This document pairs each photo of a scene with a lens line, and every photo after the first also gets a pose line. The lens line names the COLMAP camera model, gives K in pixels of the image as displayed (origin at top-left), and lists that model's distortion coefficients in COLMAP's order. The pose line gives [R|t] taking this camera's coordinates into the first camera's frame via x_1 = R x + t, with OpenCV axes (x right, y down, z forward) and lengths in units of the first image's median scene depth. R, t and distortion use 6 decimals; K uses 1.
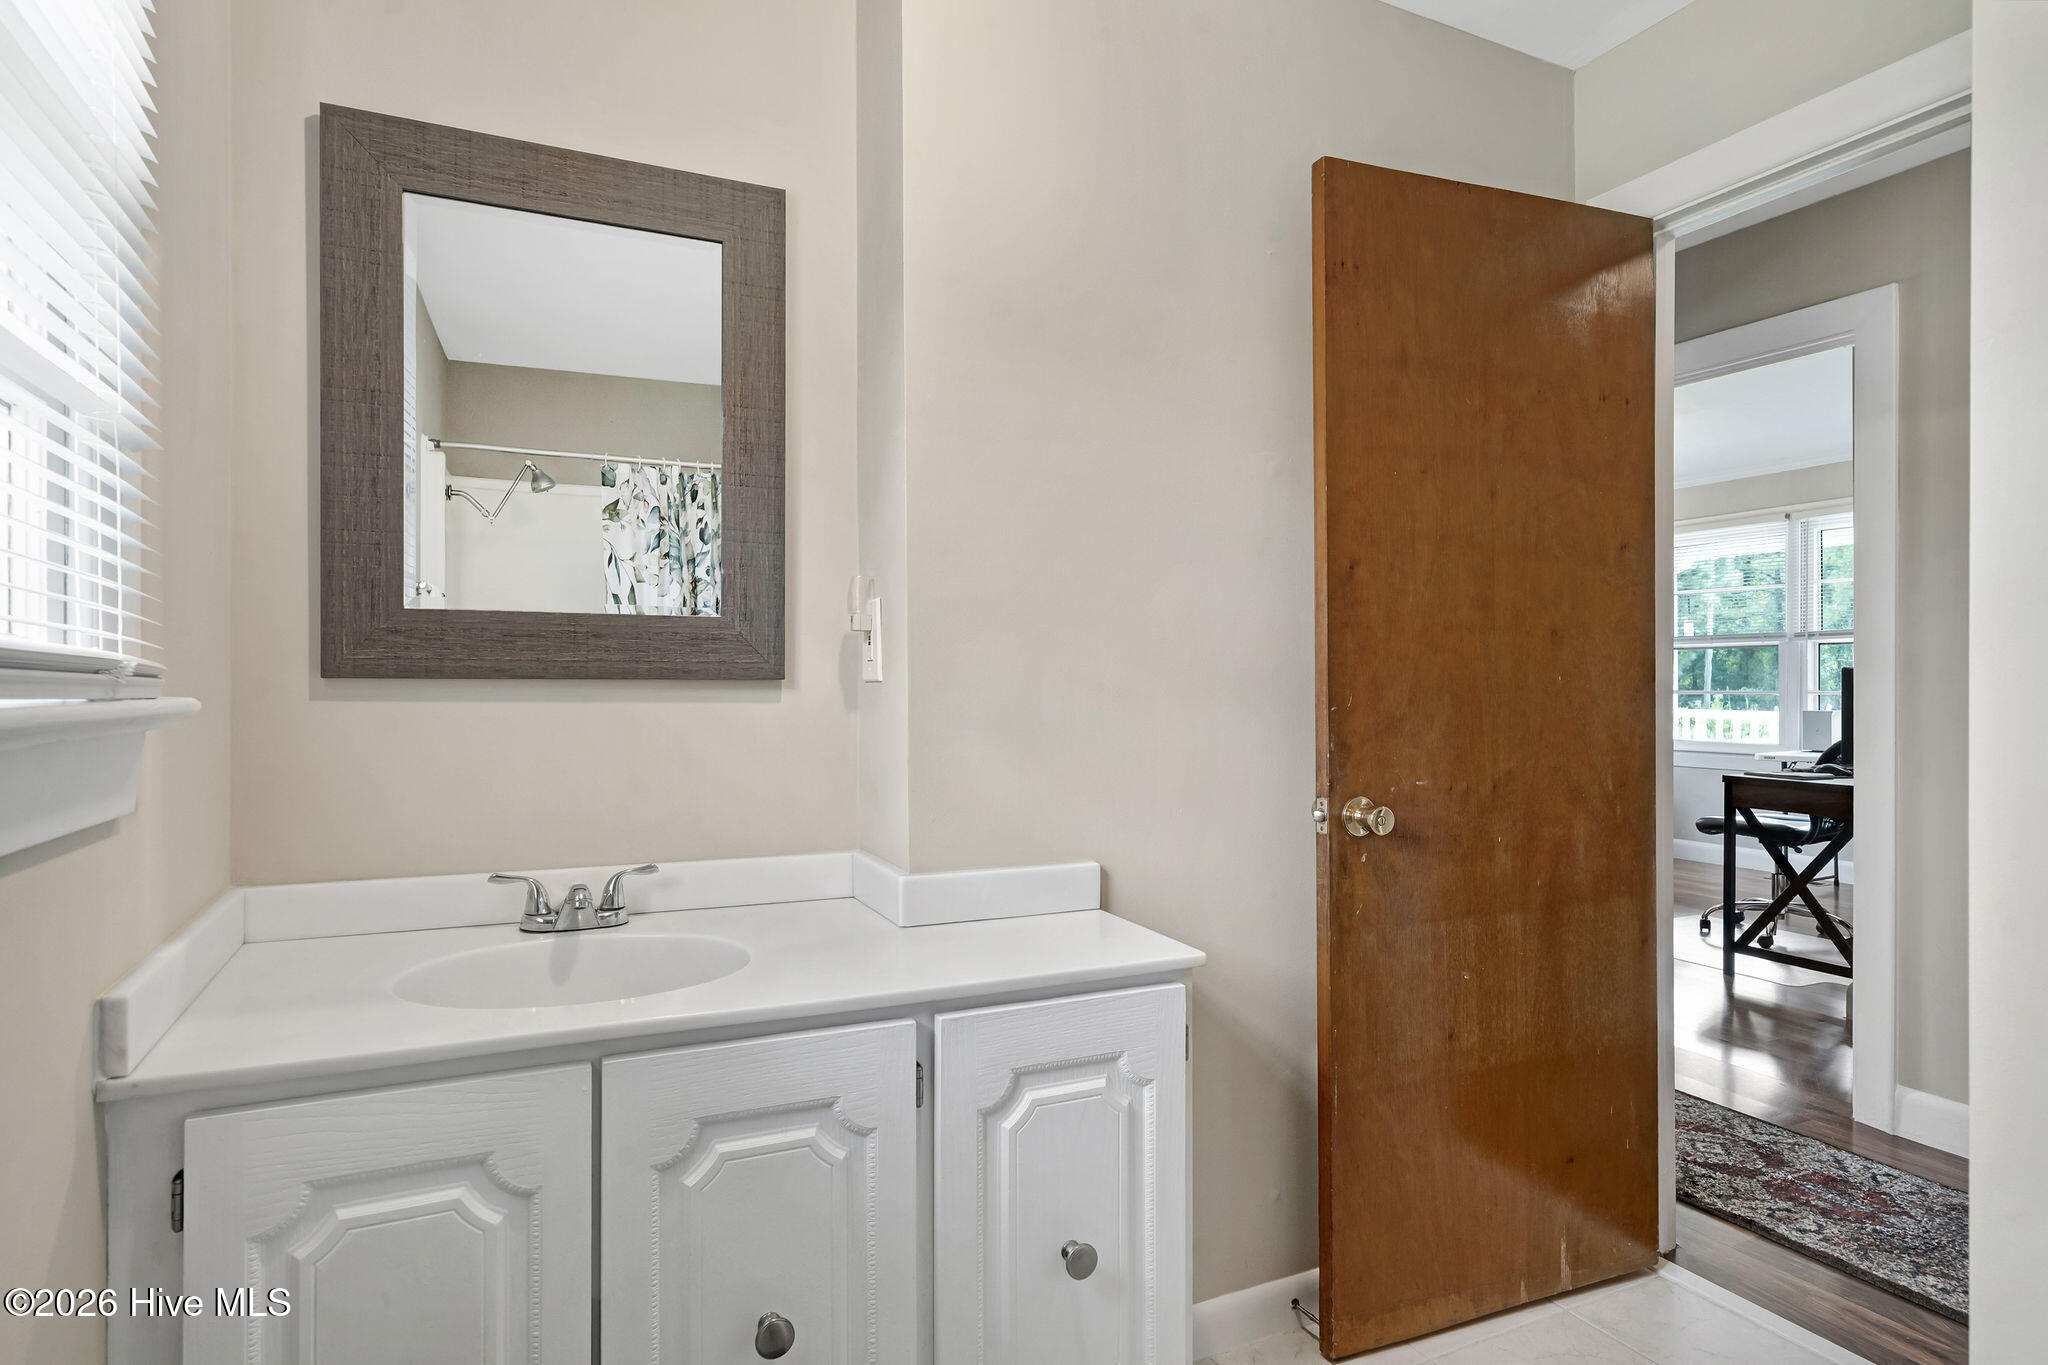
lens RADIAL K [[1076.6, 0, 1024.0], [0, 1076.6, 682.5], [0, 0, 1]] dist [0.000083, 0.000251]
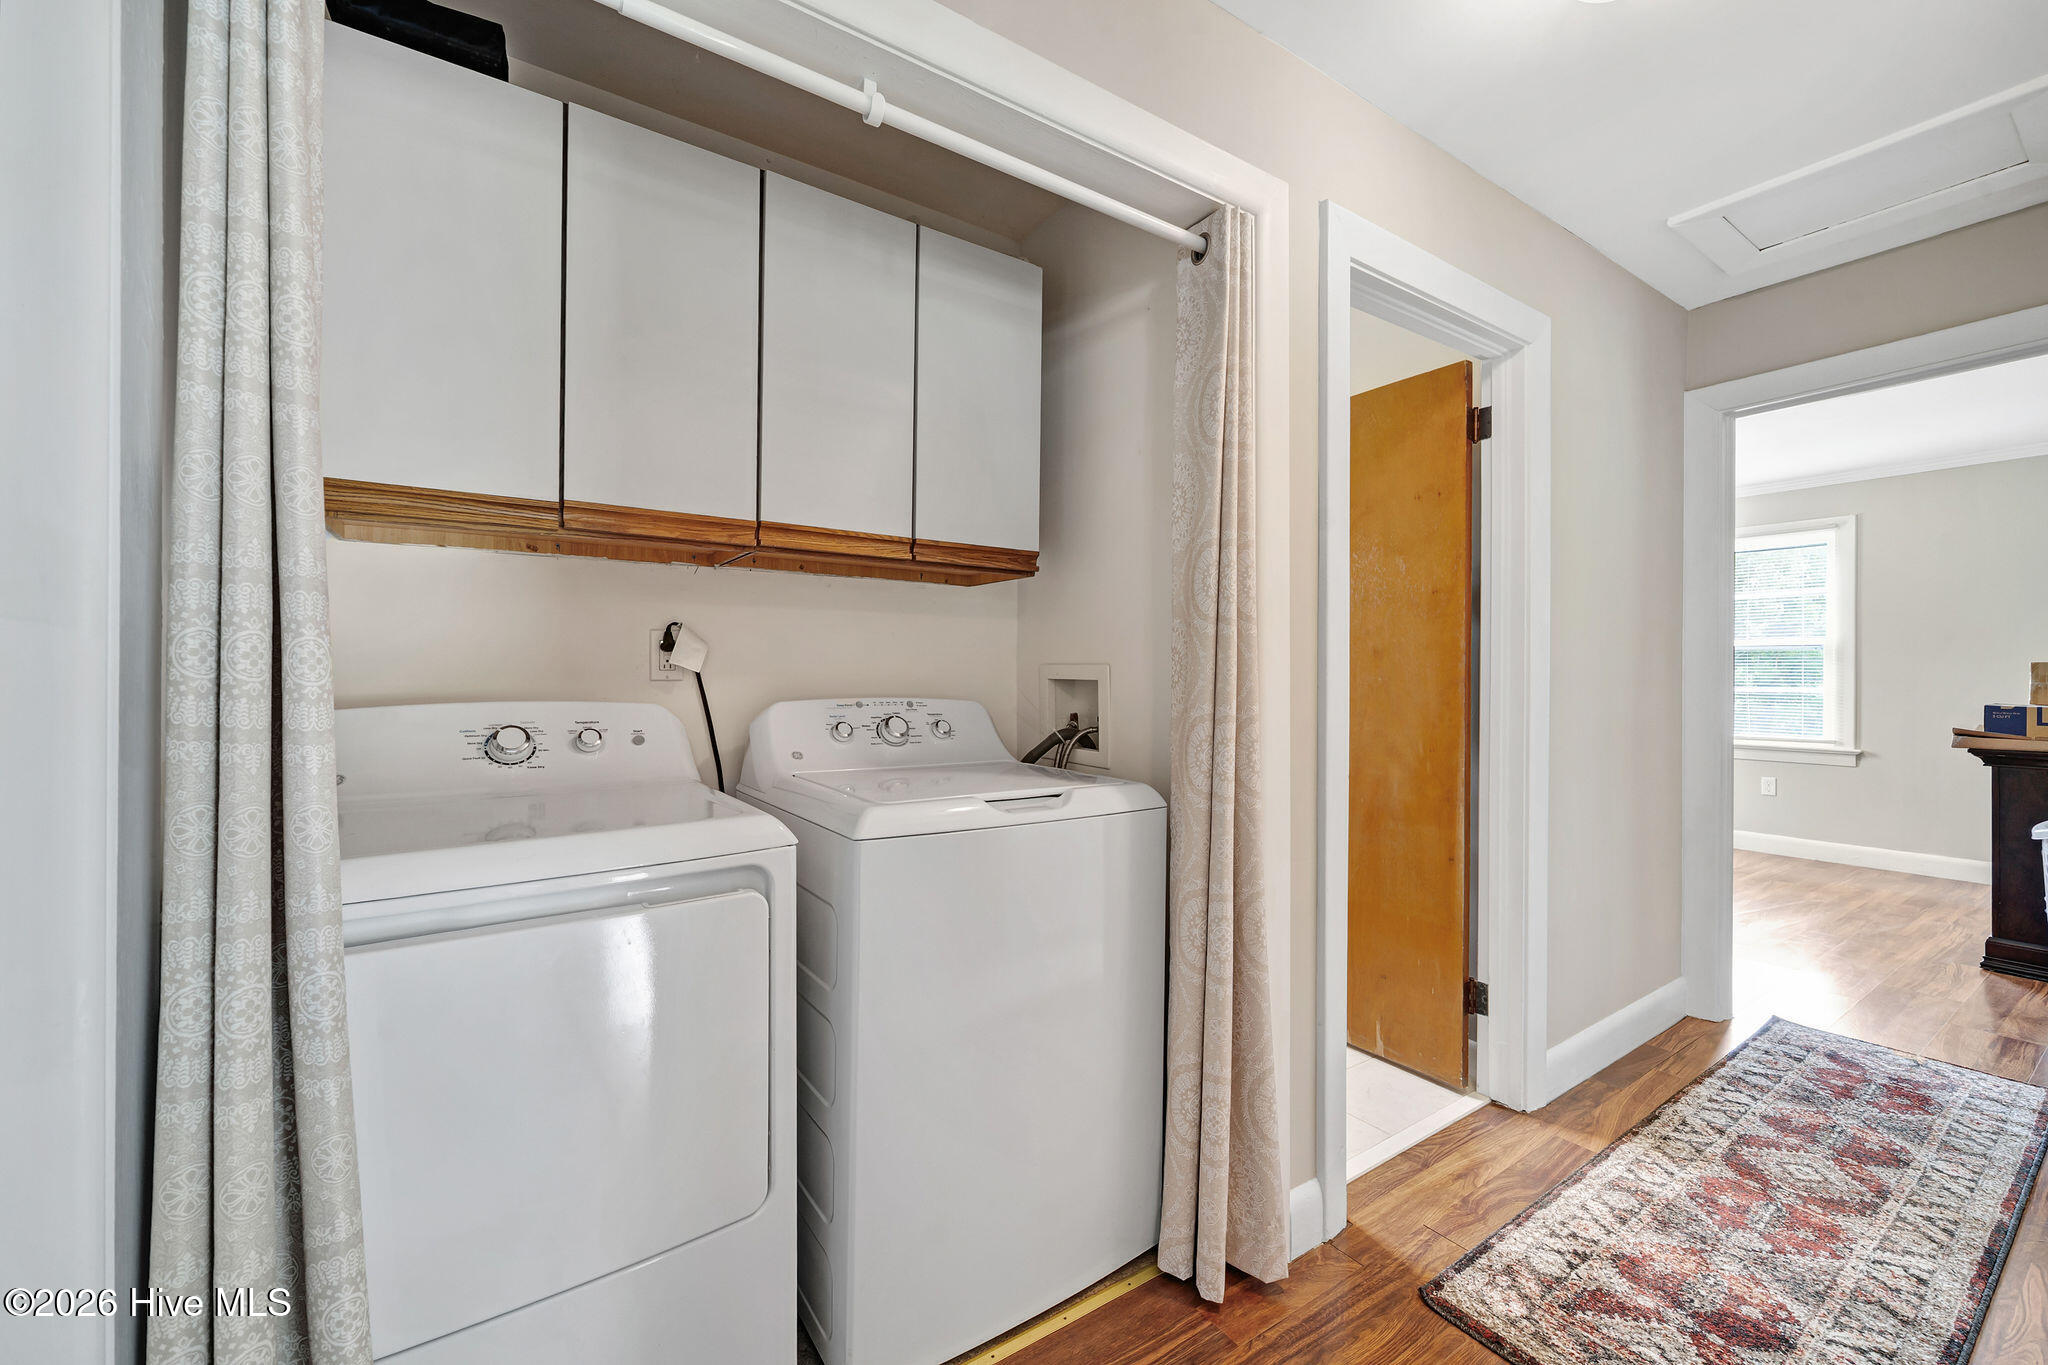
lens RADIAL K [[807.1, 0, 1024.0], [0, 807.1, 682.5], [0, 0, 1]] dist [0.000556, 0.000159]
pose [[0.163287, 0.002126, -0.986576, 1.413394], [-0.010505, 0.999945, 0.000416, 0.005022], [0.986523, 0.010296, 0.163300, 0.227443]]
